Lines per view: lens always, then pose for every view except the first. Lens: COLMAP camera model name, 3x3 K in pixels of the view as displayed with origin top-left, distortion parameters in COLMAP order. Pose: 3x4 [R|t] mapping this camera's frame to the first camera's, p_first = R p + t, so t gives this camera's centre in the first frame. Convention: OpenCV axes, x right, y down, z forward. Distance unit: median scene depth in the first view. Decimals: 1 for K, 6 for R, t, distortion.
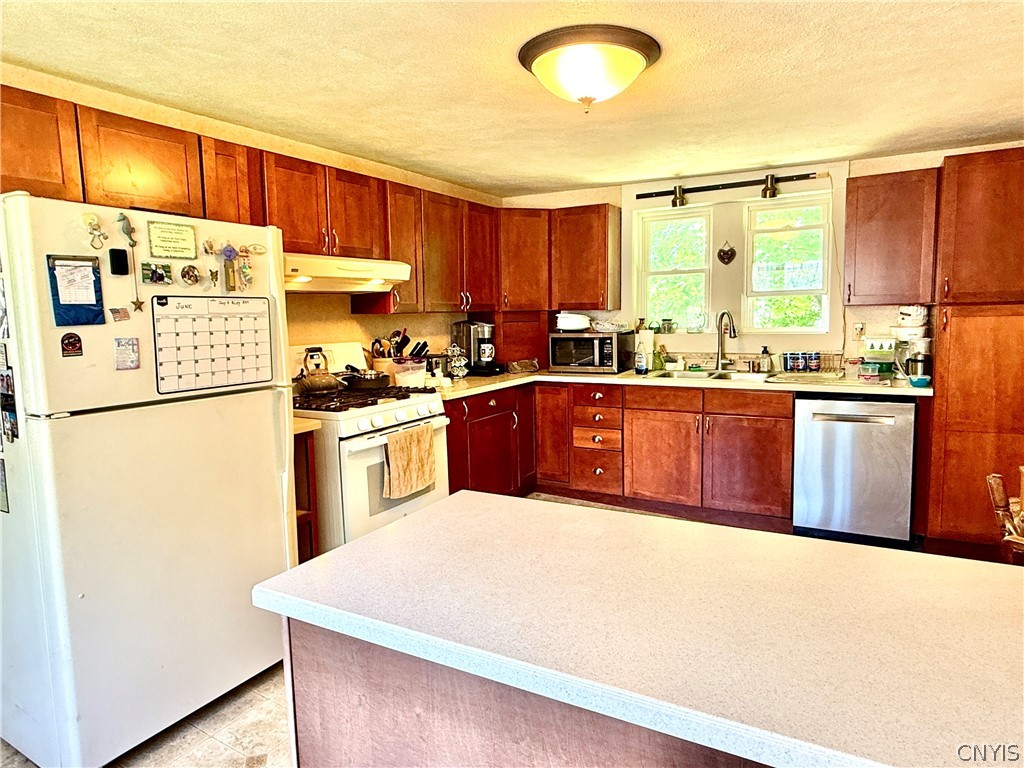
lens RADIAL K [[633.6, 0, 510.6], [0, 633.6, 384.4], [0, 0, 1]] dist [0.003323, 0.000486]
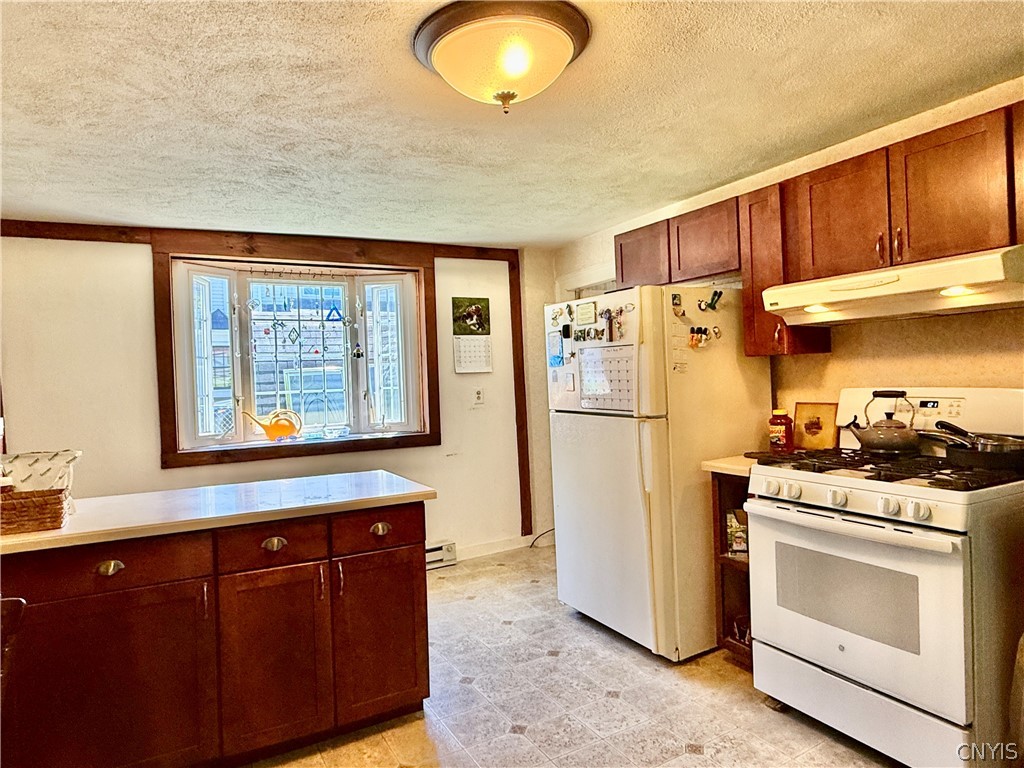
lens RADIAL K [[633.6, 0, 510.7], [0, 633.6, 377.6], [0, 0, 1]] dist [0.003323, 0.000486]
pose [[-0.509718, 0.050948, -0.858832, 0.951700], [-0.048385, 0.994968, 0.087740, -0.199187], [0.858980, 0.086277, -0.504688, 1.672736]]
